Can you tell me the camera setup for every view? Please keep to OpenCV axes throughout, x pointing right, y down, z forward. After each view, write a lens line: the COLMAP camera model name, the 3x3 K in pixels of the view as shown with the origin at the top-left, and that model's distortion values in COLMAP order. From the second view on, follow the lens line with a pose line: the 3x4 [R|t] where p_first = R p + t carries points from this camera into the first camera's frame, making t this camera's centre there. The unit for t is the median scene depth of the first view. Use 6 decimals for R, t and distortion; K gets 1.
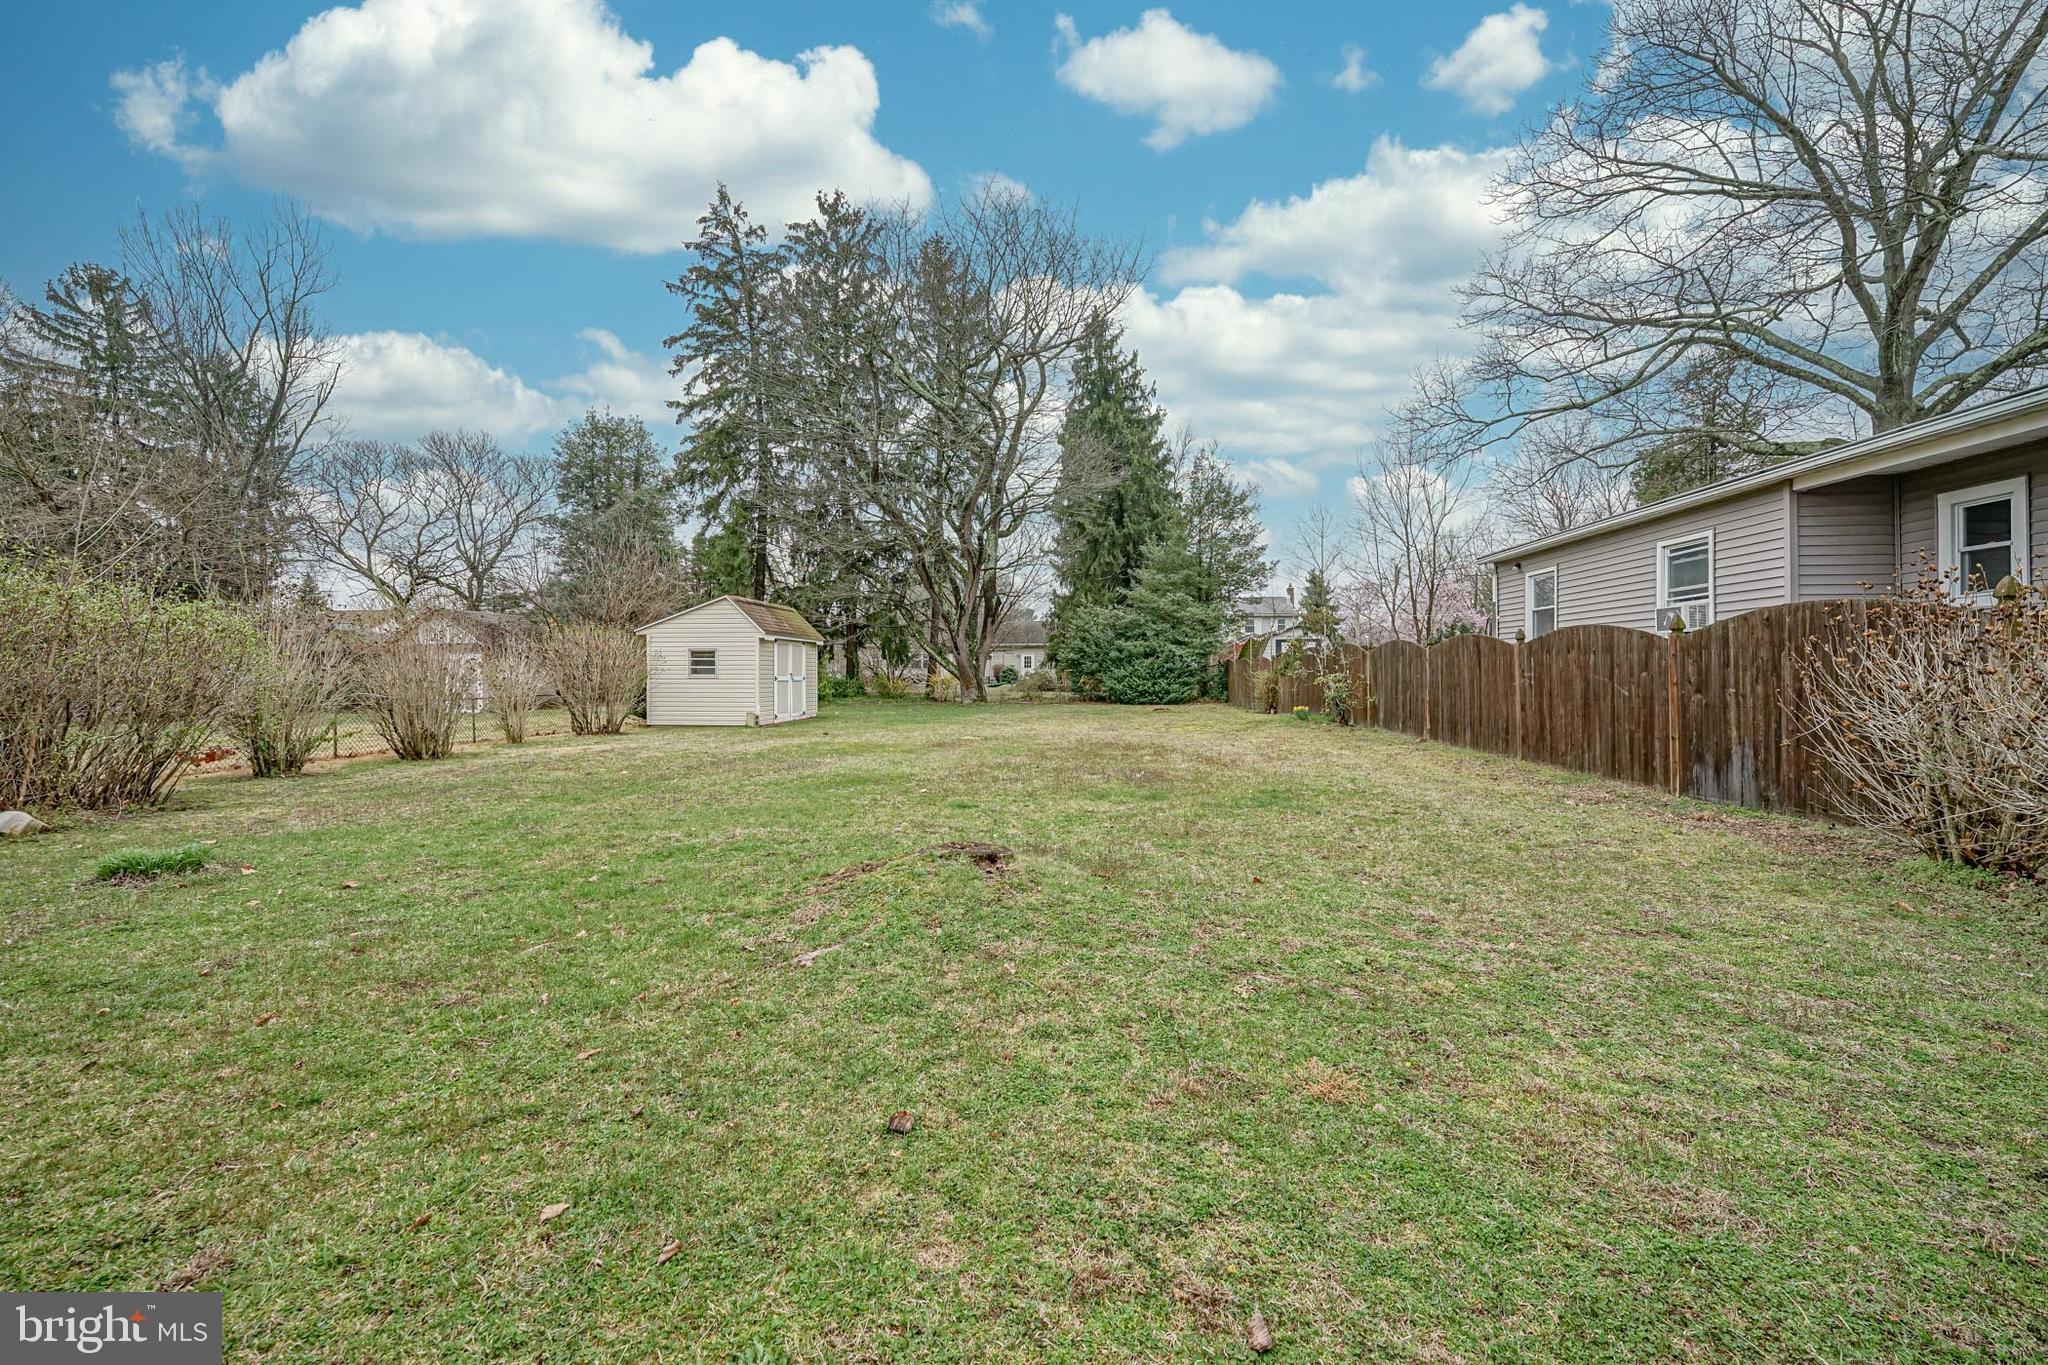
lens RADIAL K [[823.5, 0, 1019.3], [0, 823.5, 674.8], [0, 0, 1]] dist [-0.000020, 0.000236]
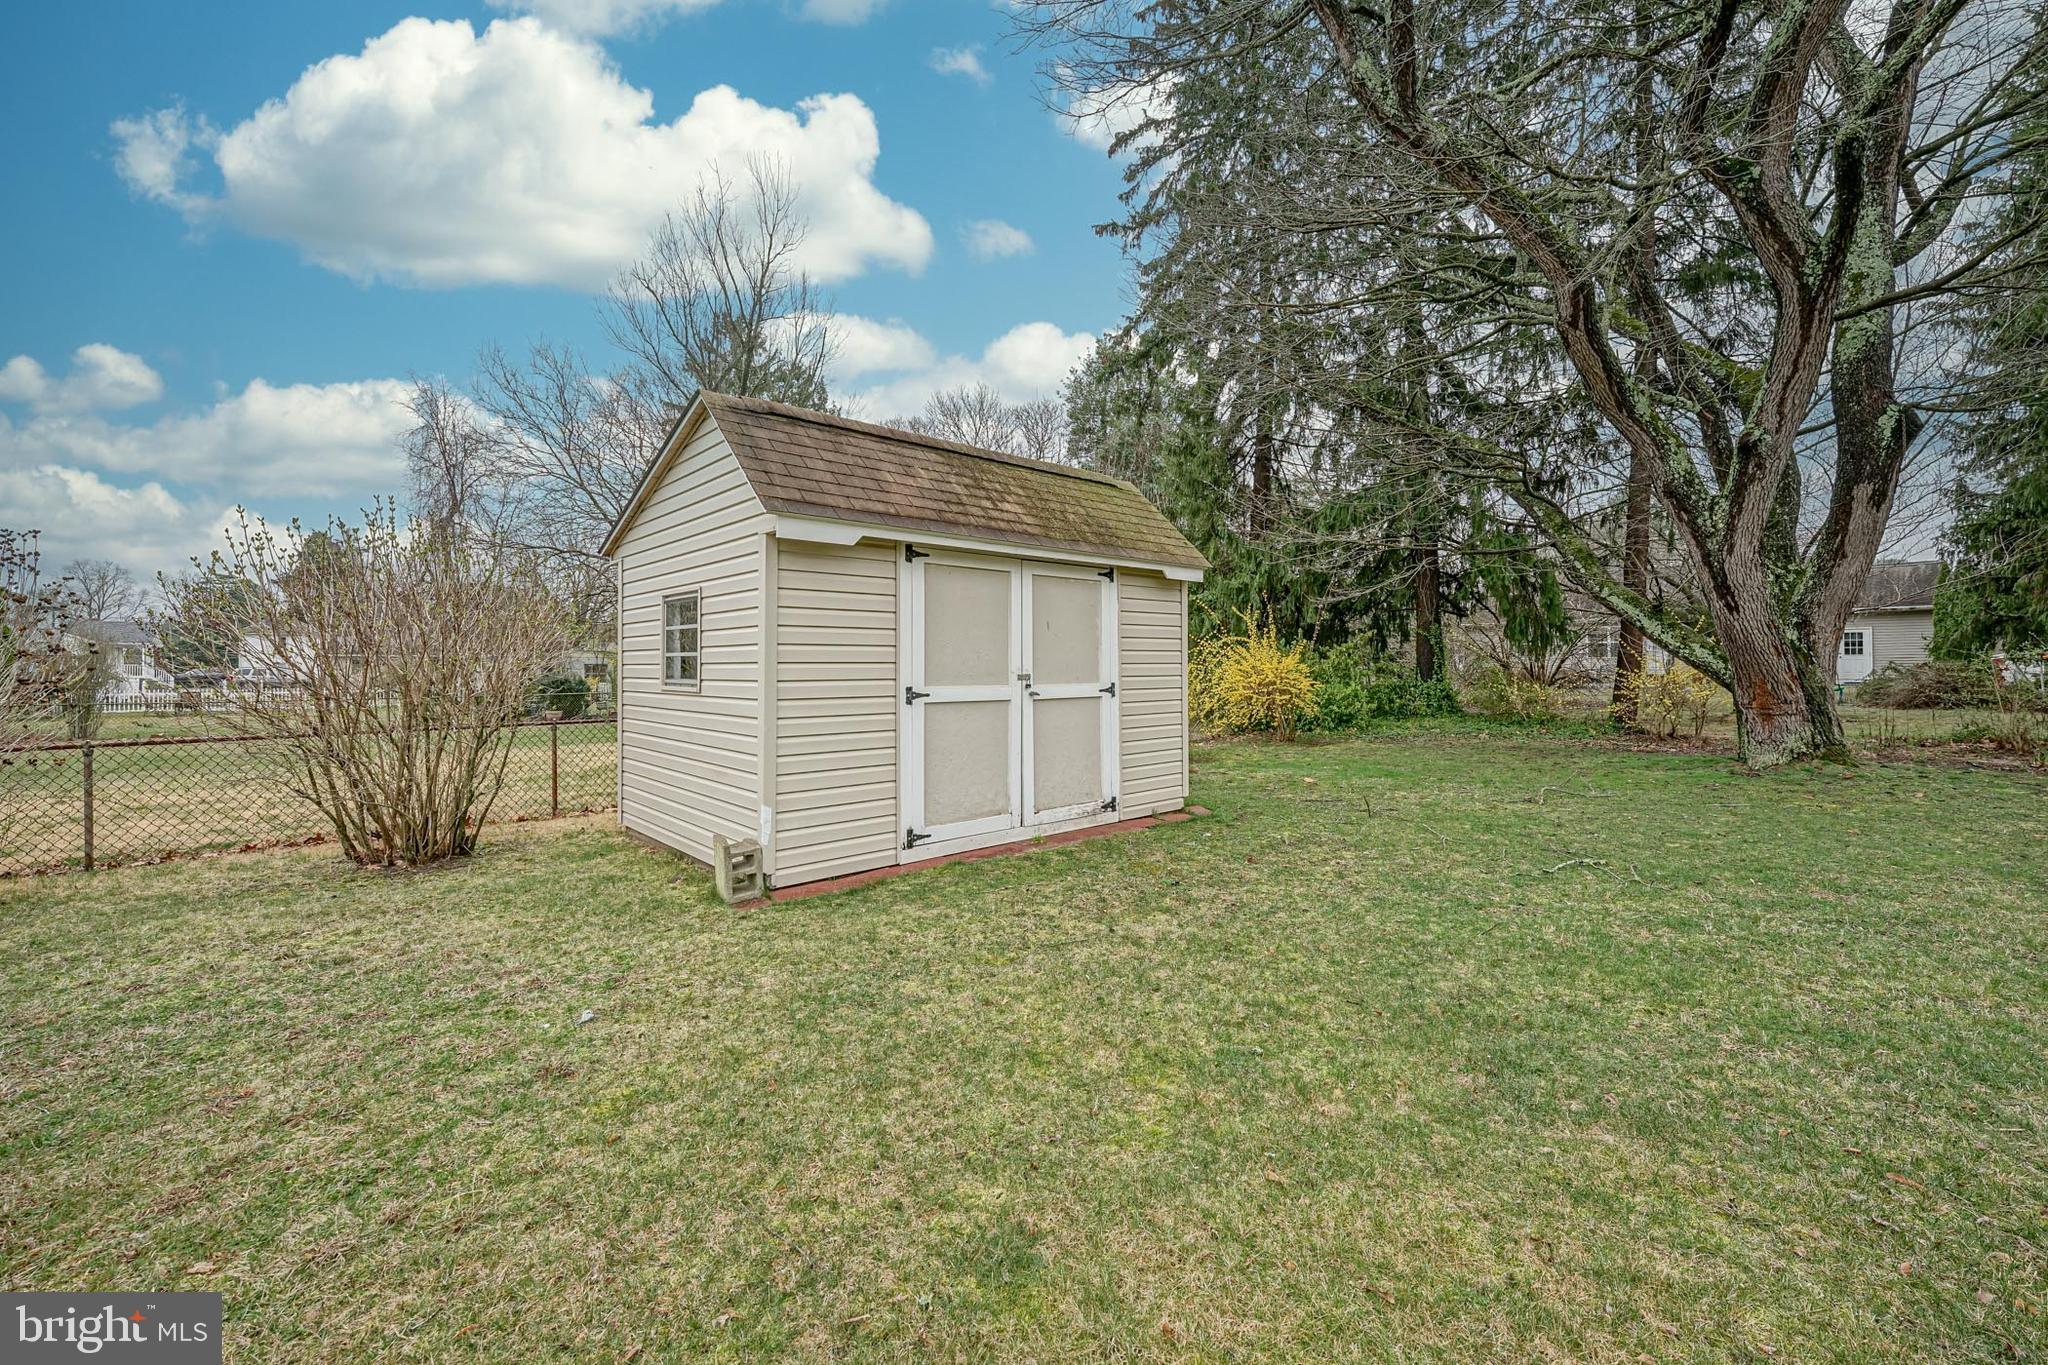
lens RADIAL K [[823.5, 0, 1019.3], [0, 823.5, 674.8], [0, 0, 1]] dist [-0.000020, 0.000236]
pose [[0.736018, 0.003868, -0.676950, -0.059784], [0.002441, 0.999962, 0.008367, -0.003030], [0.676957, -0.007811, 0.735981, 0.570571]]
